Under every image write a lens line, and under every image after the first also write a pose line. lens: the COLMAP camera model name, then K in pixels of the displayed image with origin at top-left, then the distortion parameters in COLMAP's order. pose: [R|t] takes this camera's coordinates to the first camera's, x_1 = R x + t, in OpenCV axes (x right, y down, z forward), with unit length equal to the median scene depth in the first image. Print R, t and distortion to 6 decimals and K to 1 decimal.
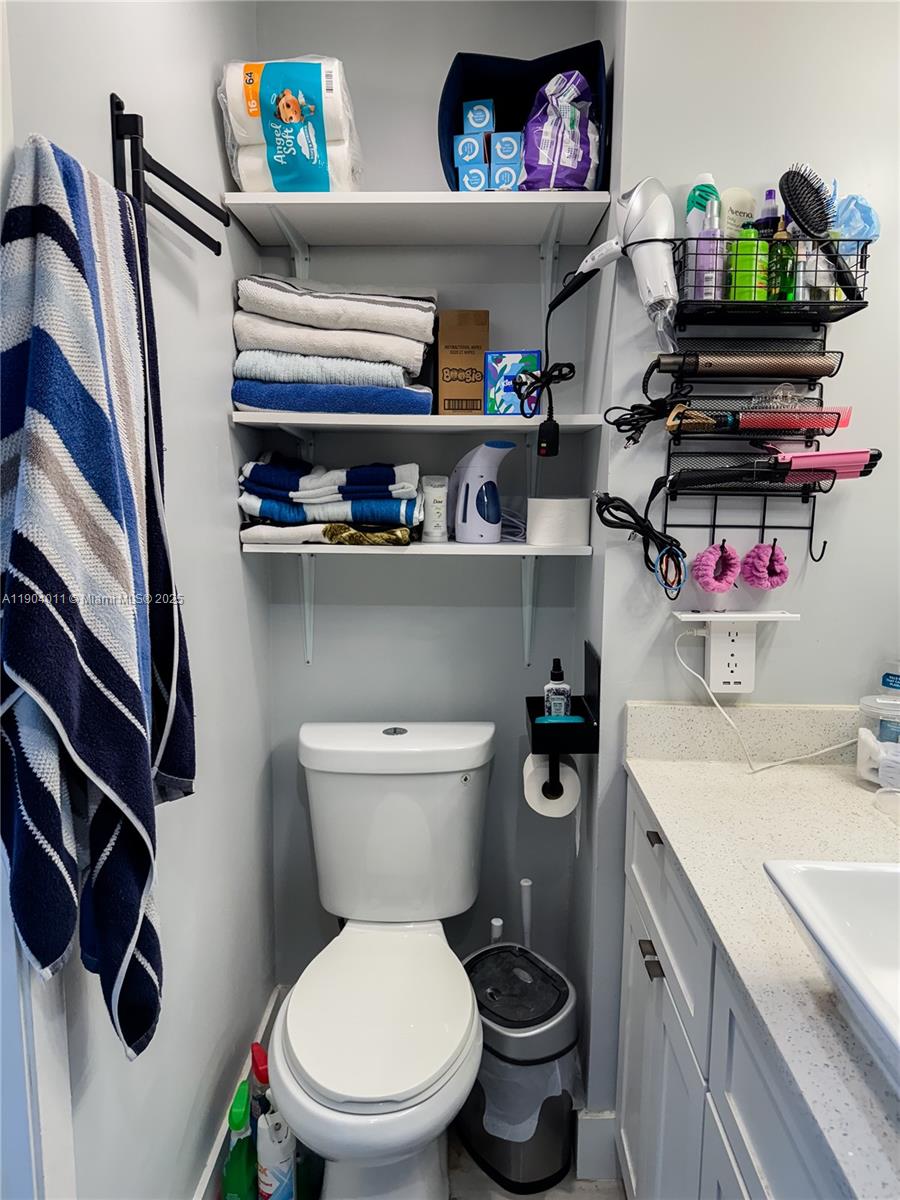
lens RADIAL K [[861.5, 0, 450.0], [0, 861.5, 600.0], [0, 0, 1]] dist [0.069951, -0.121195]
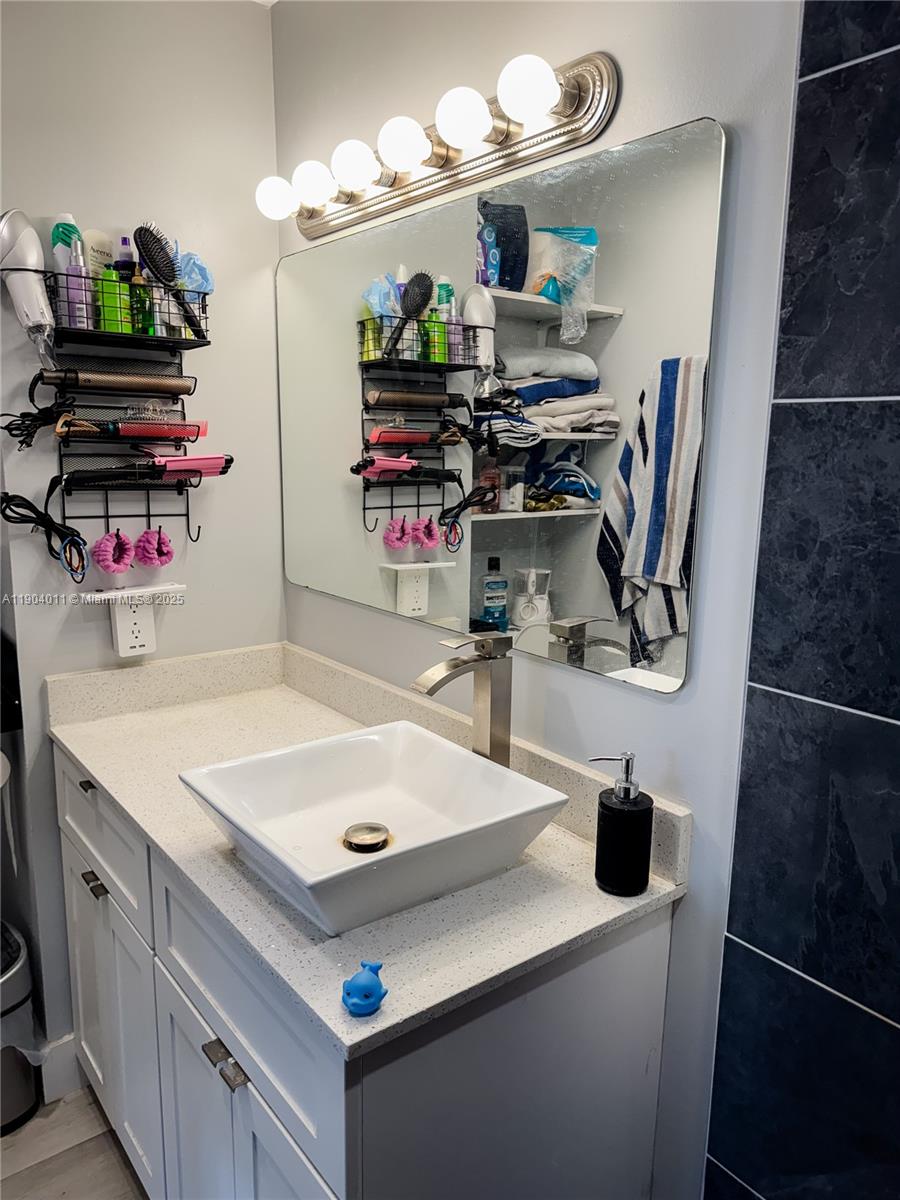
lens RADIAL K [[853.2, 0, 450.0], [0, 853.2, 600.0], [0, 0, 1]] dist [0.004774, 0.000118]
pose [[0.771617, -0.110008, 0.626503, -0.078945], [0.079871, 0.993892, 0.076147, -0.025278], [-0.631053, -0.008717, 0.775691, -0.202153]]
